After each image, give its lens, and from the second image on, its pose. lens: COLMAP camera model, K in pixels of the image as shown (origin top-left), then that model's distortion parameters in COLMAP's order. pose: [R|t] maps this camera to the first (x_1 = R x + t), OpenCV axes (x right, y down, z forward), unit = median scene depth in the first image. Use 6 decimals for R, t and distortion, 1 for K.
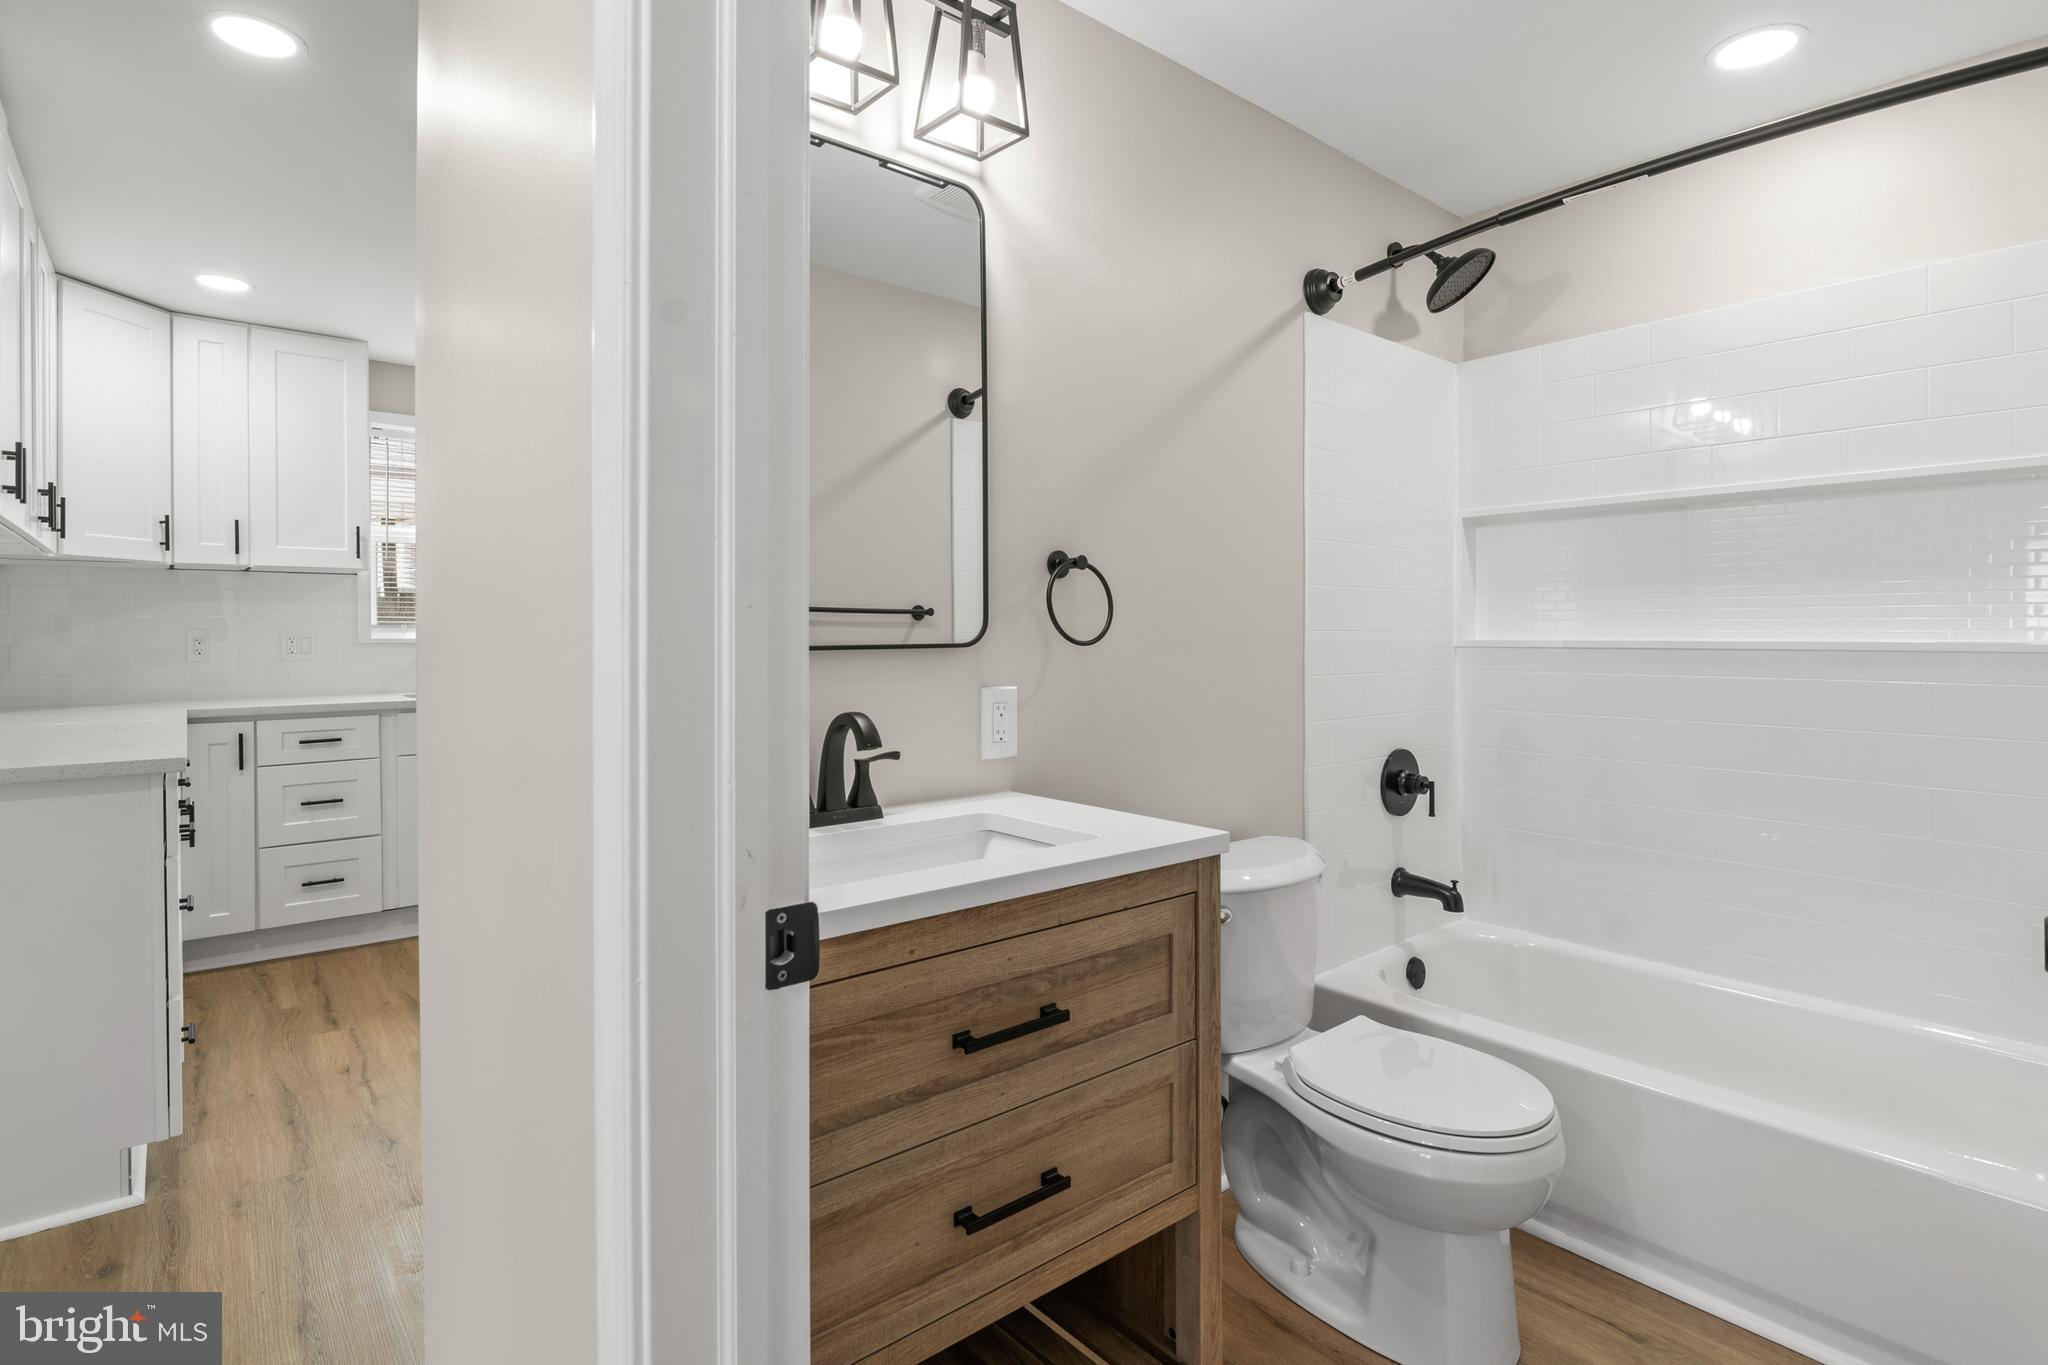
lens RADIAL K [[1007.3, 0, 1027.0], [0, 1007.3, 646.7], [0, 0, 1]] dist [-0.005227, 0.001744]
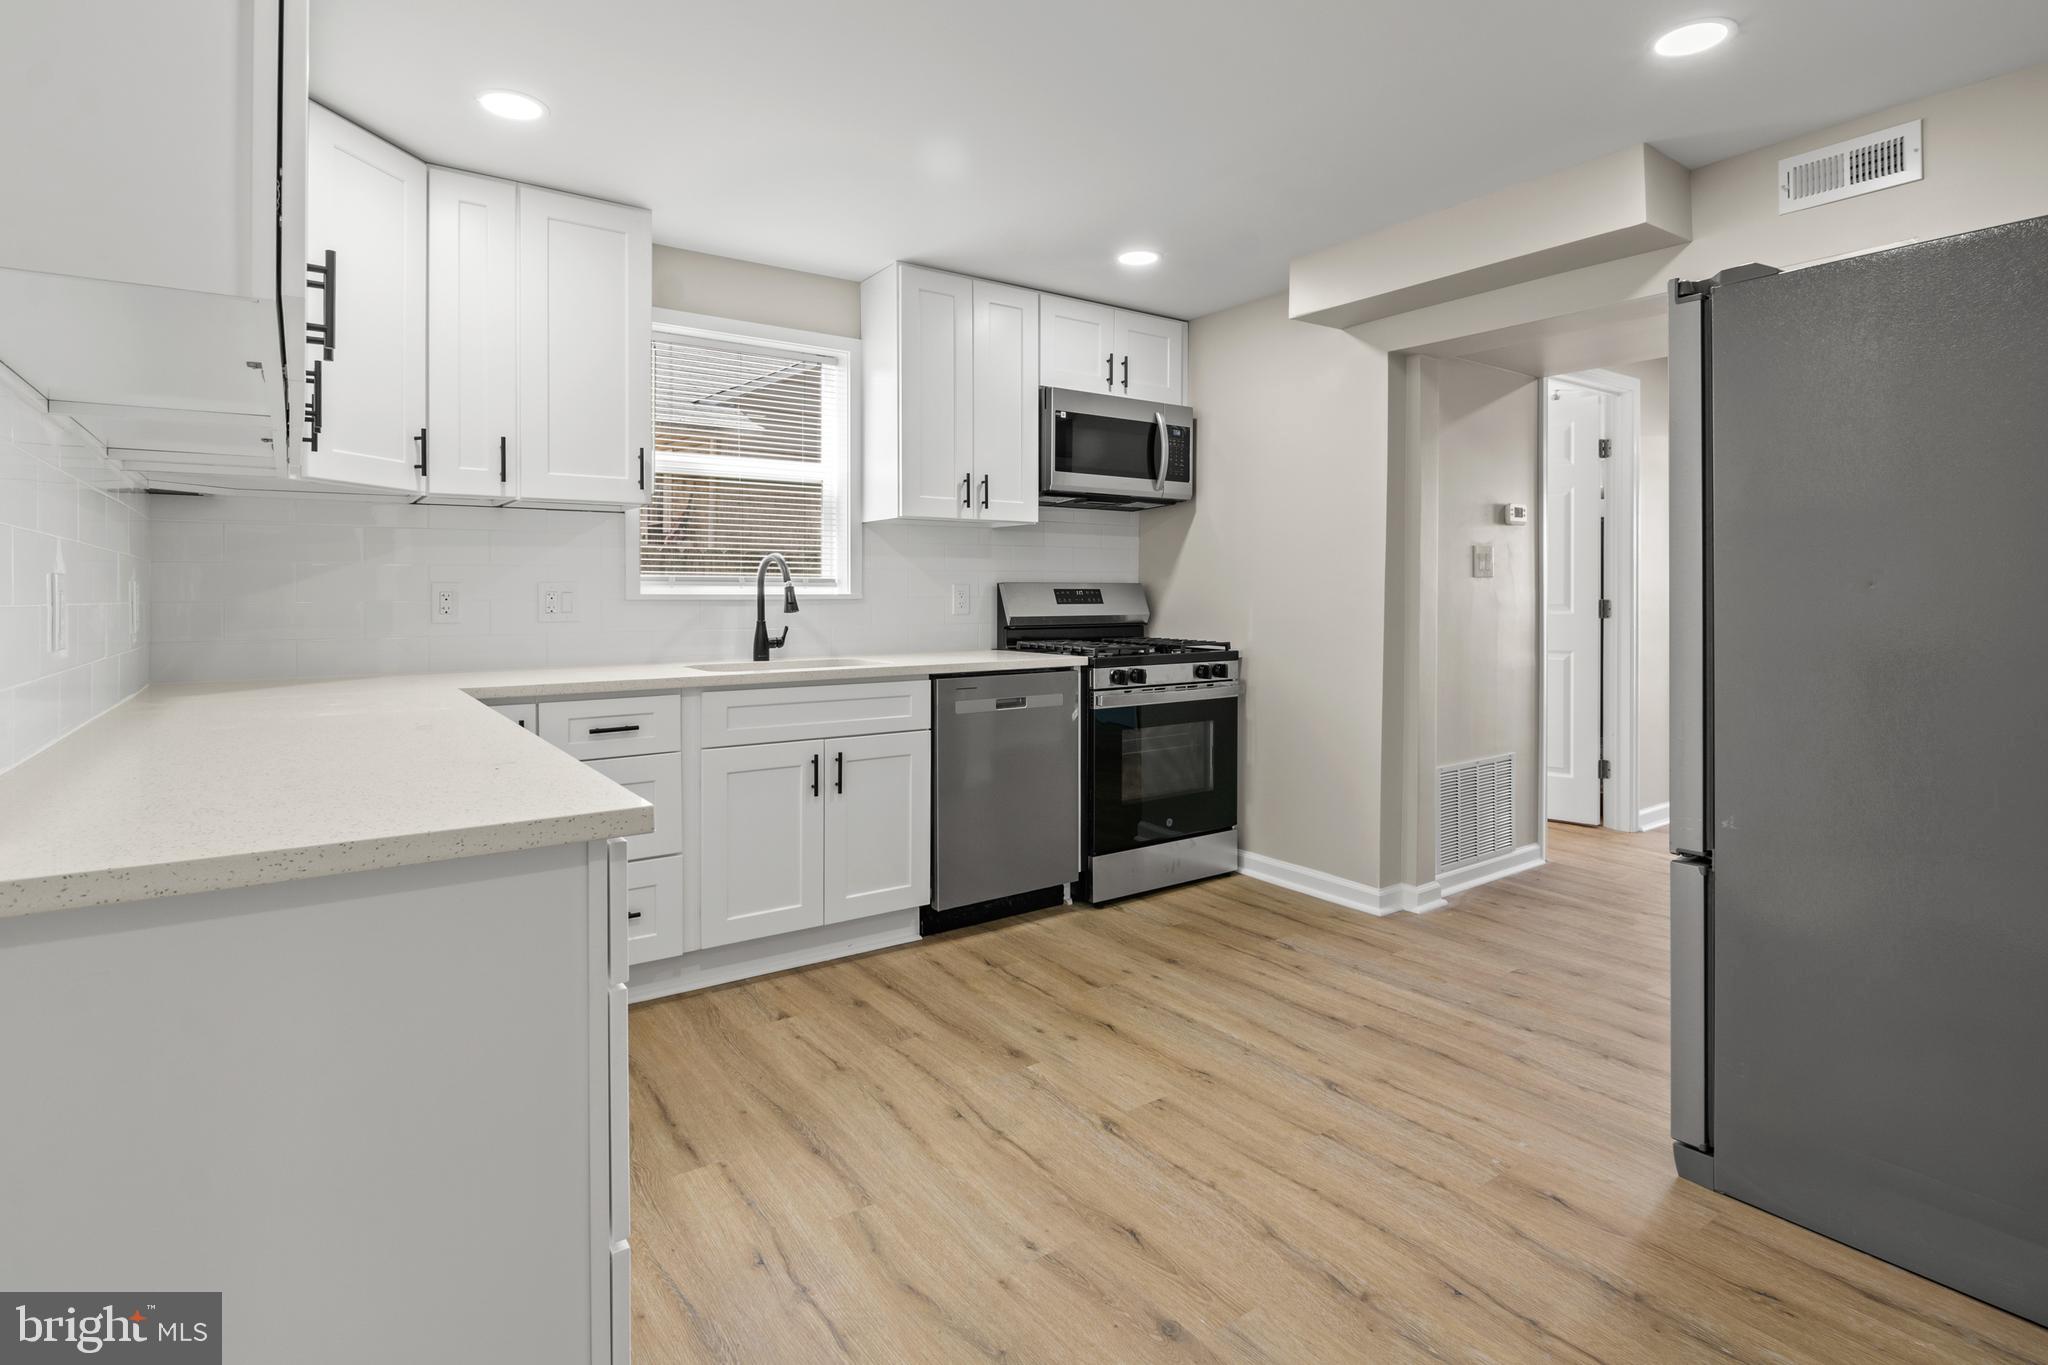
lens RADIAL K [[1007.3, 0, 1030.4], [0, 1007.3, 602.5], [0, 0, 1]] dist [-0.005227, 0.001744]
pose [[0.997502, 0.001872, -0.070612, -0.342836], [-0.002247, 0.999984, -0.005229, 0.002465], [0.070601, 0.005375, 0.997490, 0.274971]]
